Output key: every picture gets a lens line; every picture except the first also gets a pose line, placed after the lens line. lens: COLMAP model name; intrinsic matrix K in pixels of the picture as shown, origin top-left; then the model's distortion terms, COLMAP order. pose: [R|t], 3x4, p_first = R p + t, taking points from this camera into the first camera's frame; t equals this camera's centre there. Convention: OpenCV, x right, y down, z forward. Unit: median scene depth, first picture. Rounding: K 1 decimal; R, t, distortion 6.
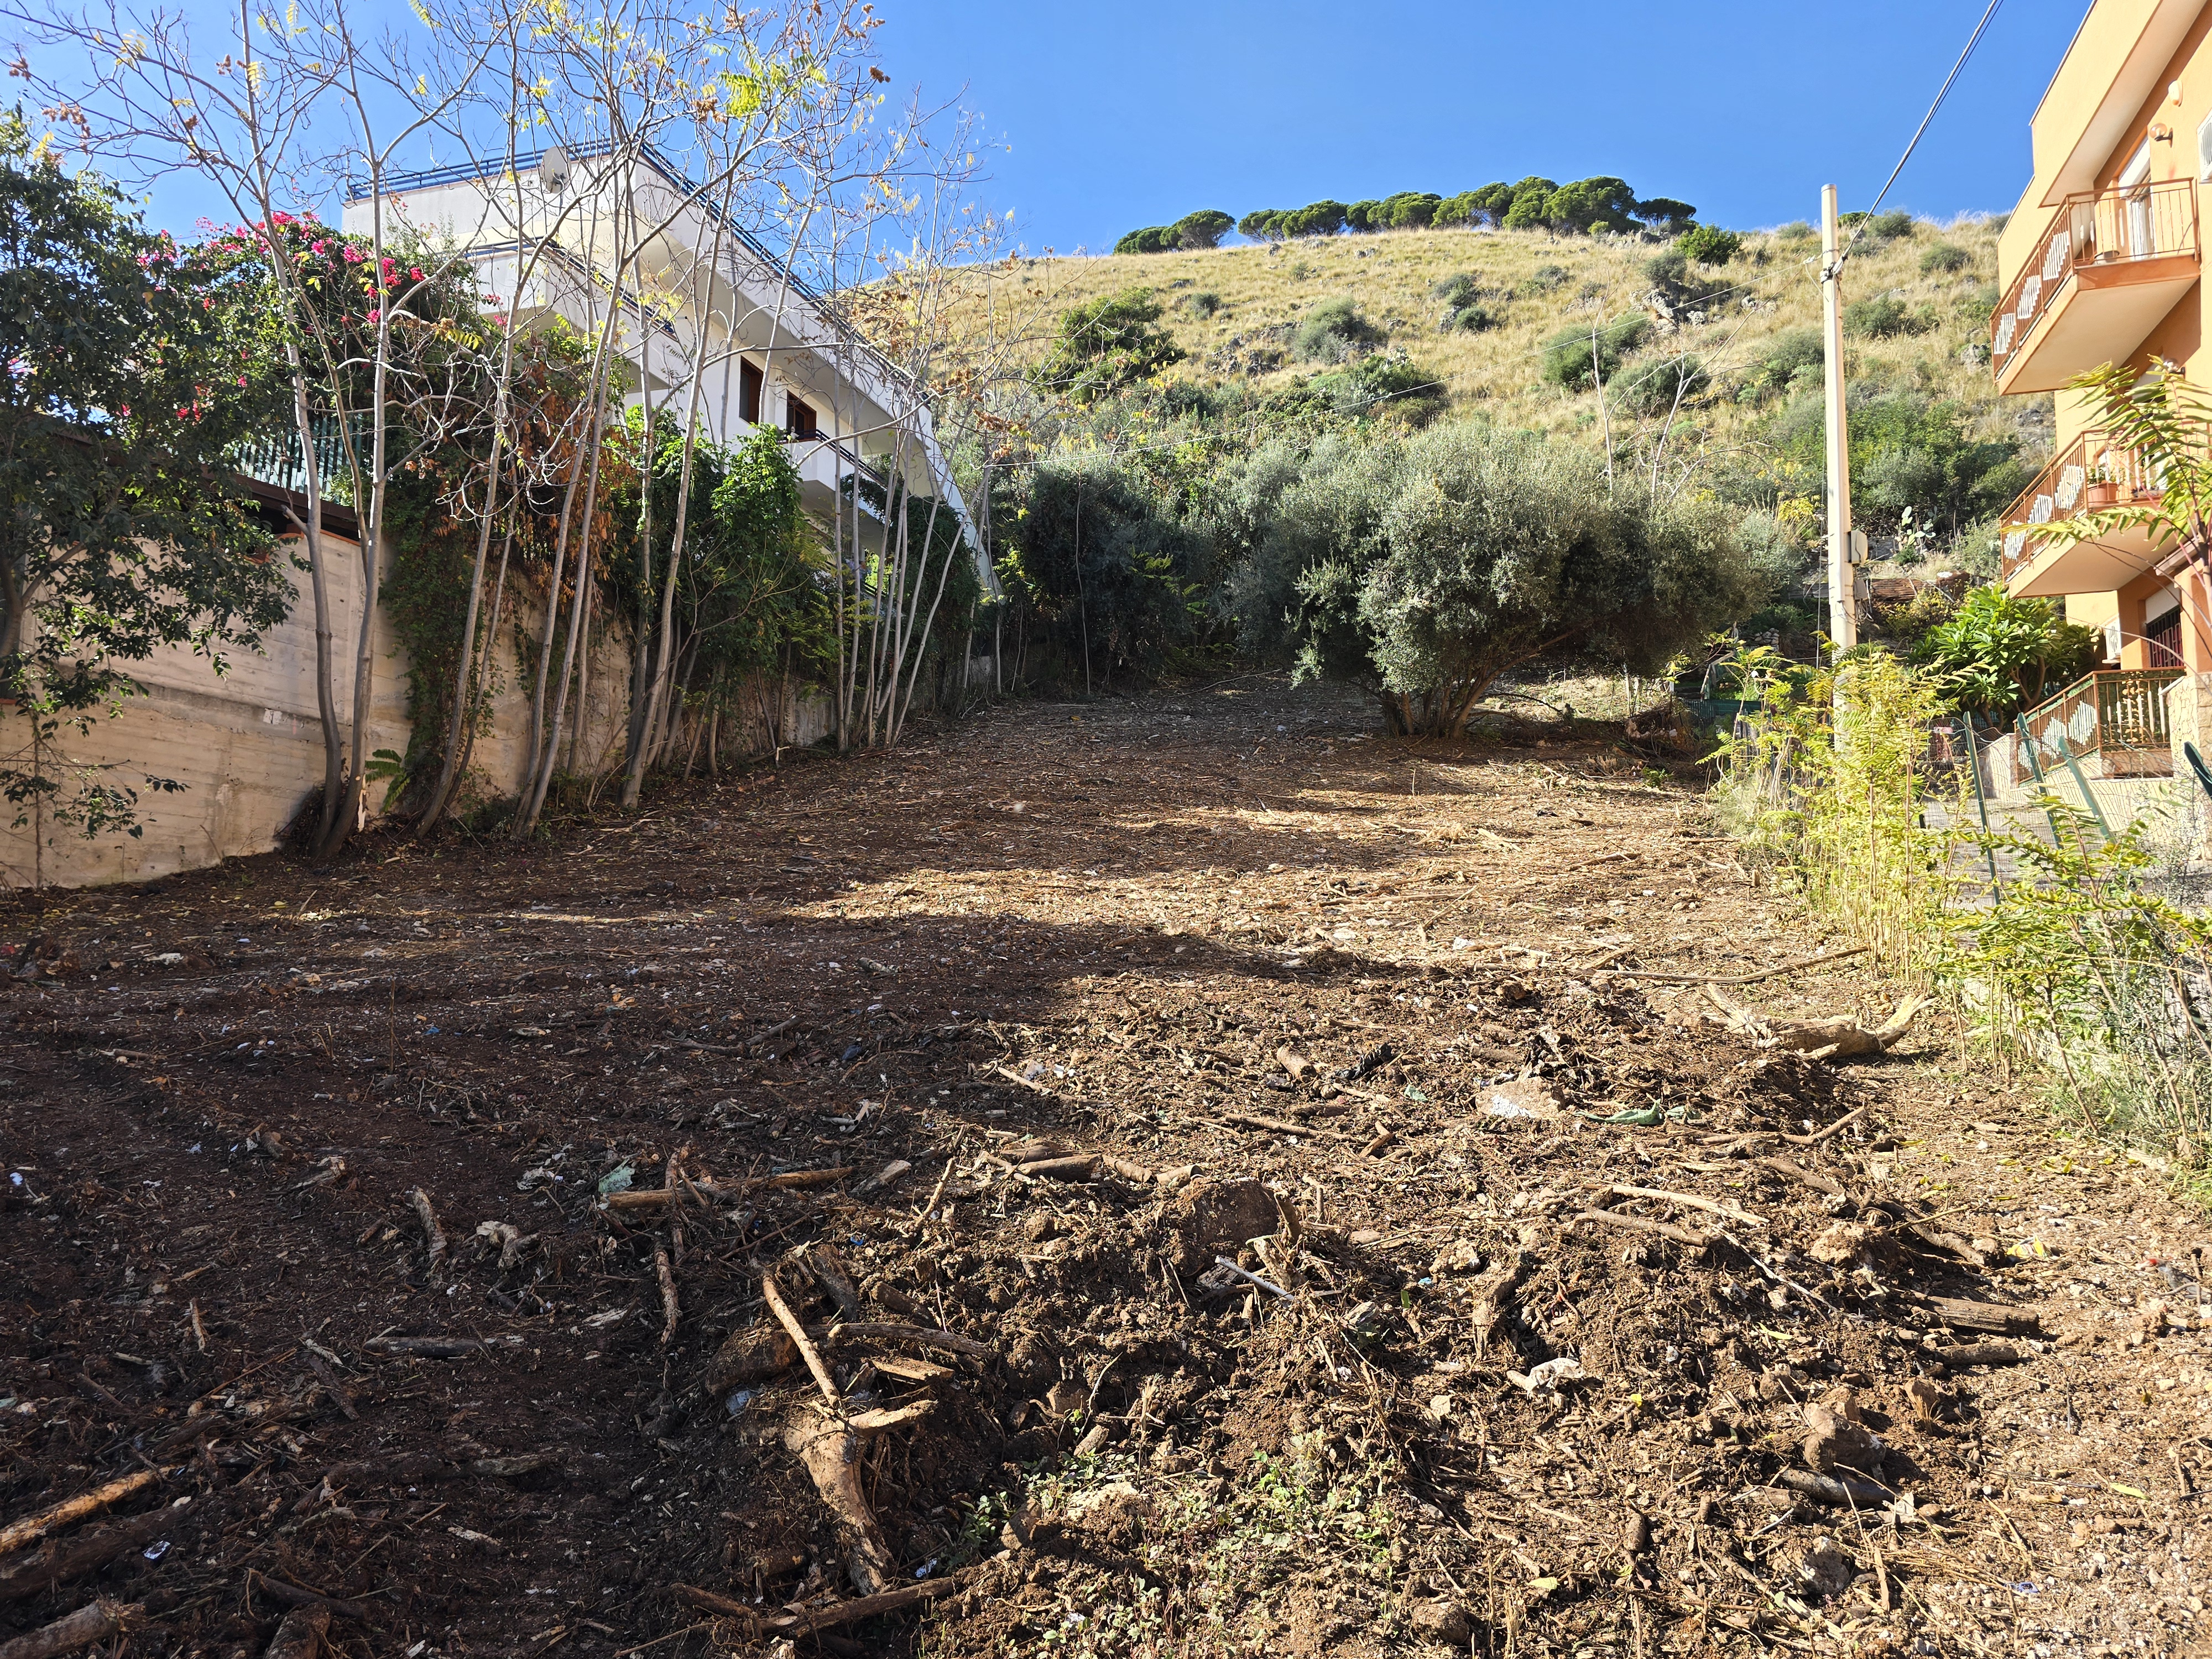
lens RADIAL K [[1476.6, 0, 1111.1], [0, 1476.6, 825.2], [0, 0, 1]] dist [0.070862, -0.066286]
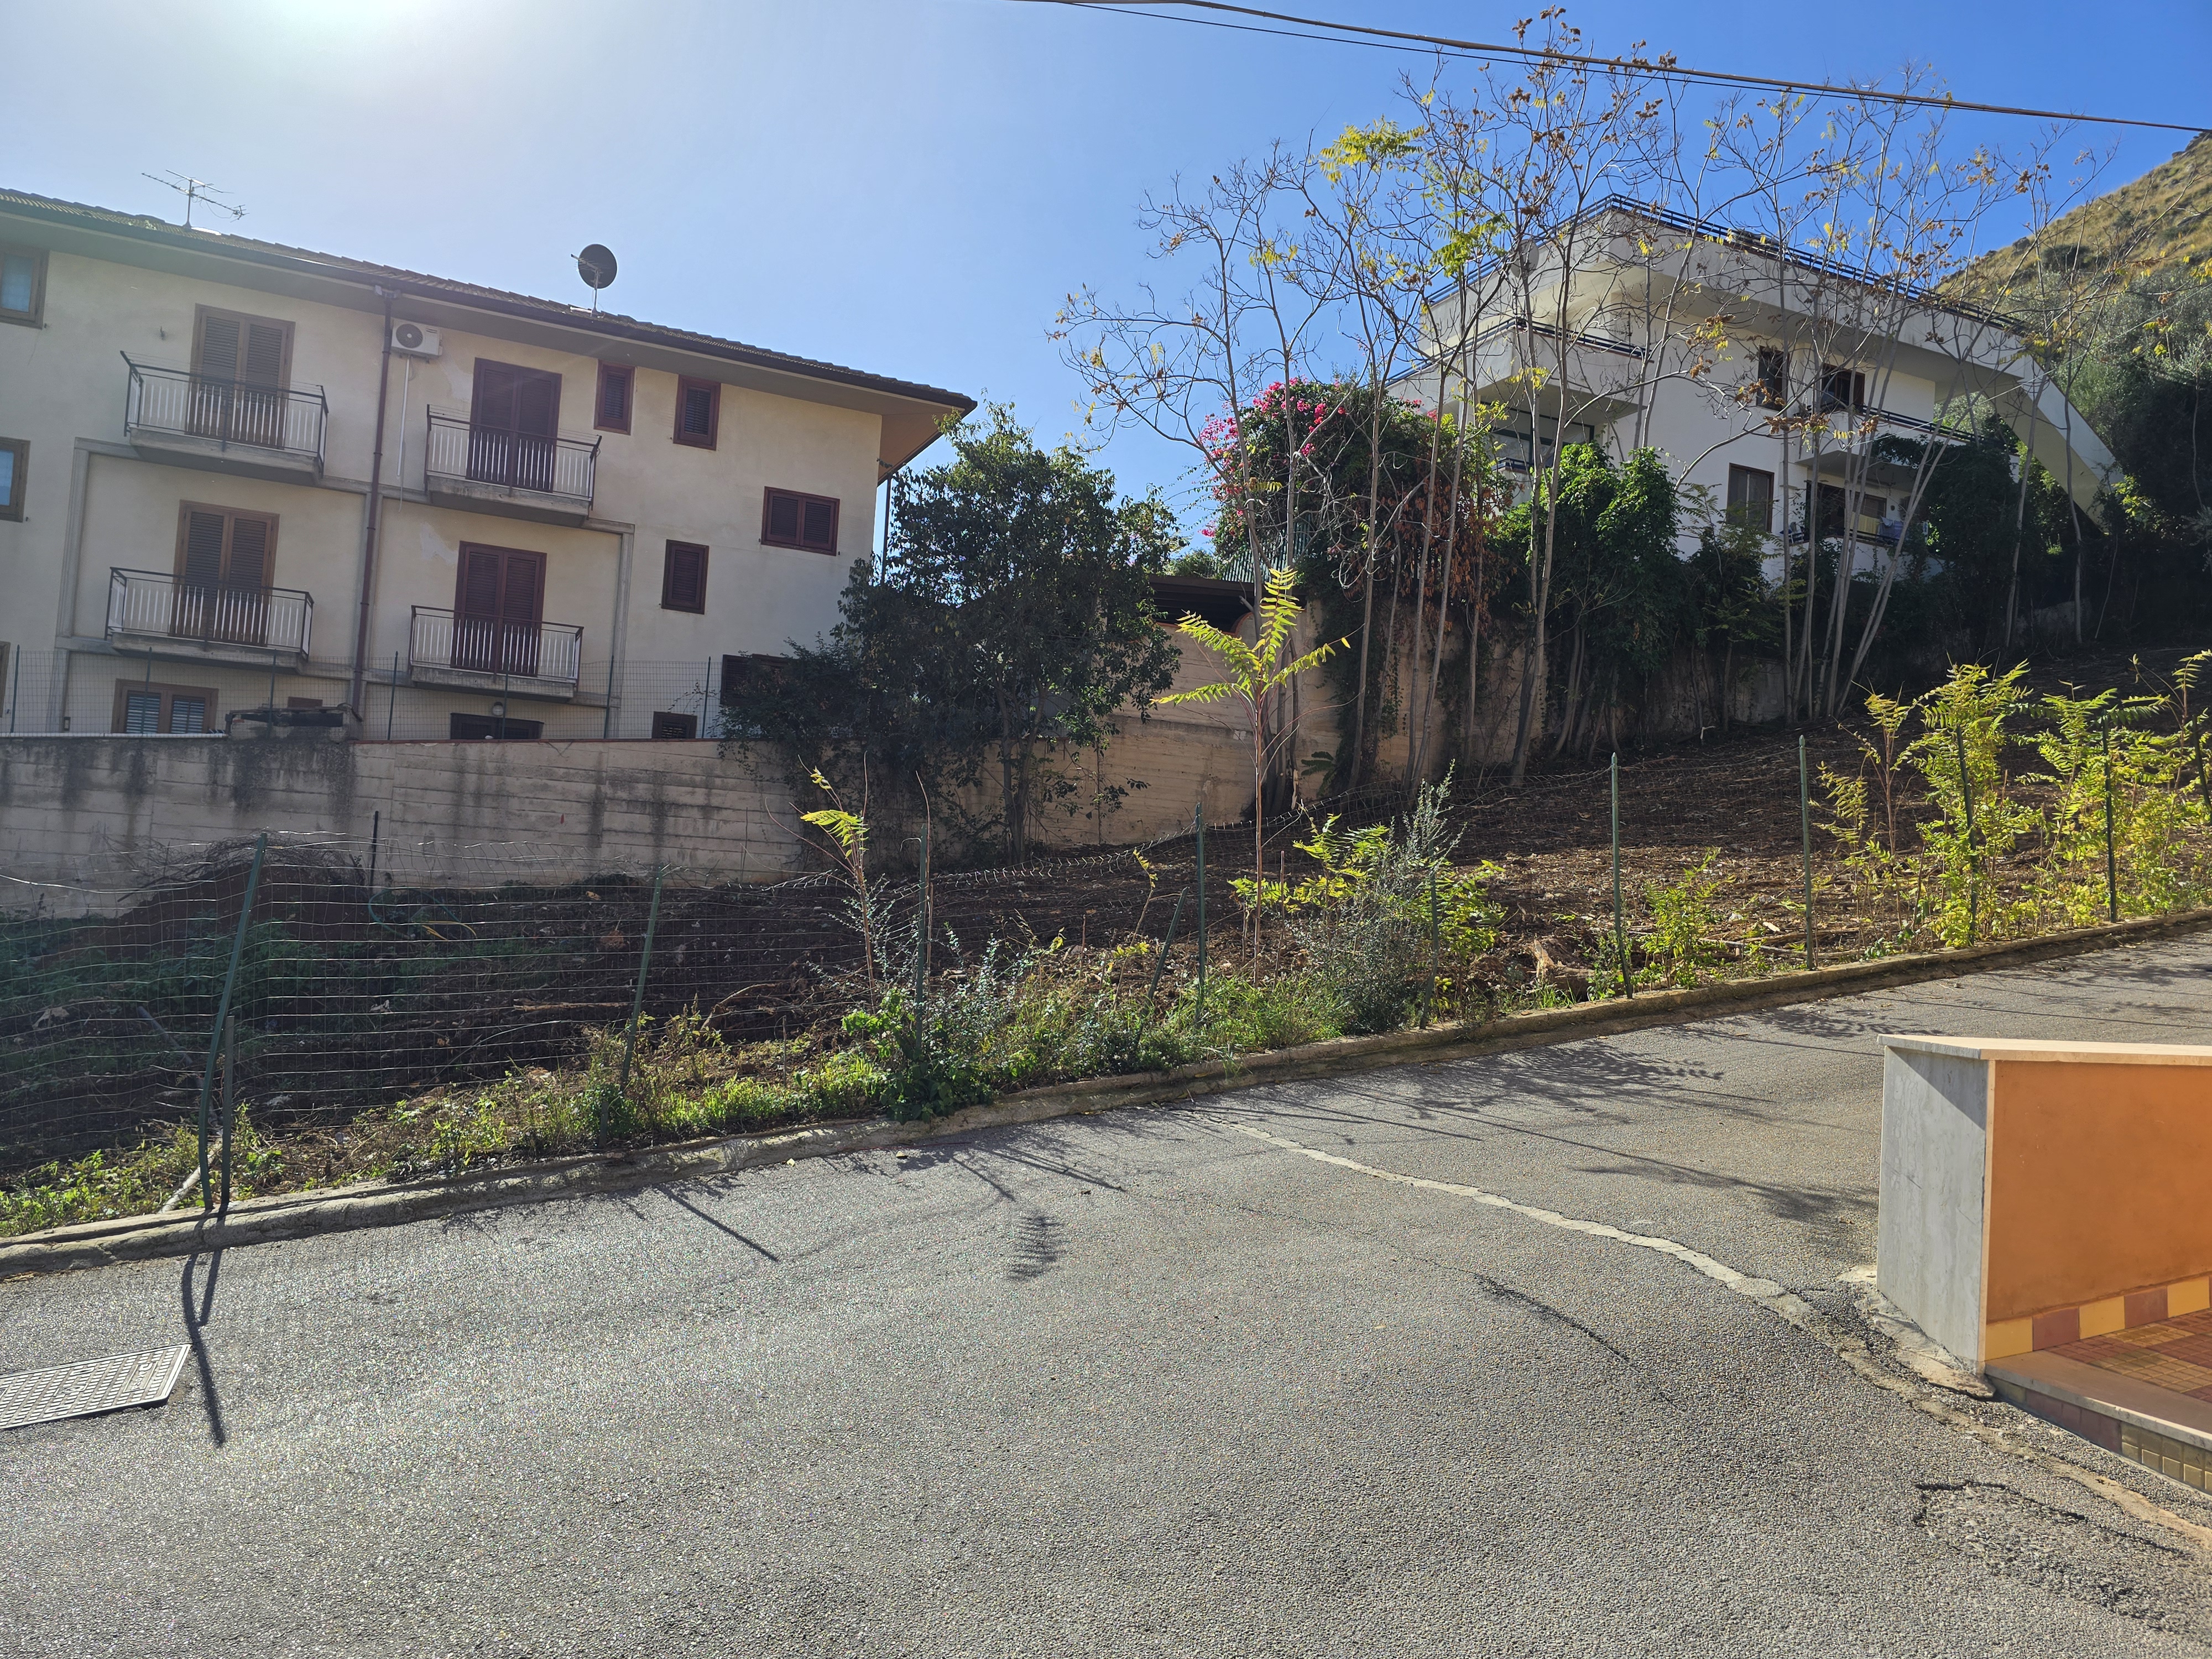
lens RADIAL K [[1475.4, 0, 1103.6], [0, 1475.4, 814.9], [0, 0, 1]] dist [0.094772, -0.090545]
pose [[0.660623, 0.004299, -0.750705, 0.335801], [0.011491, 0.999809, 0.015837, -0.011487], [0.750630, -0.019088, 0.660447, -0.067703]]
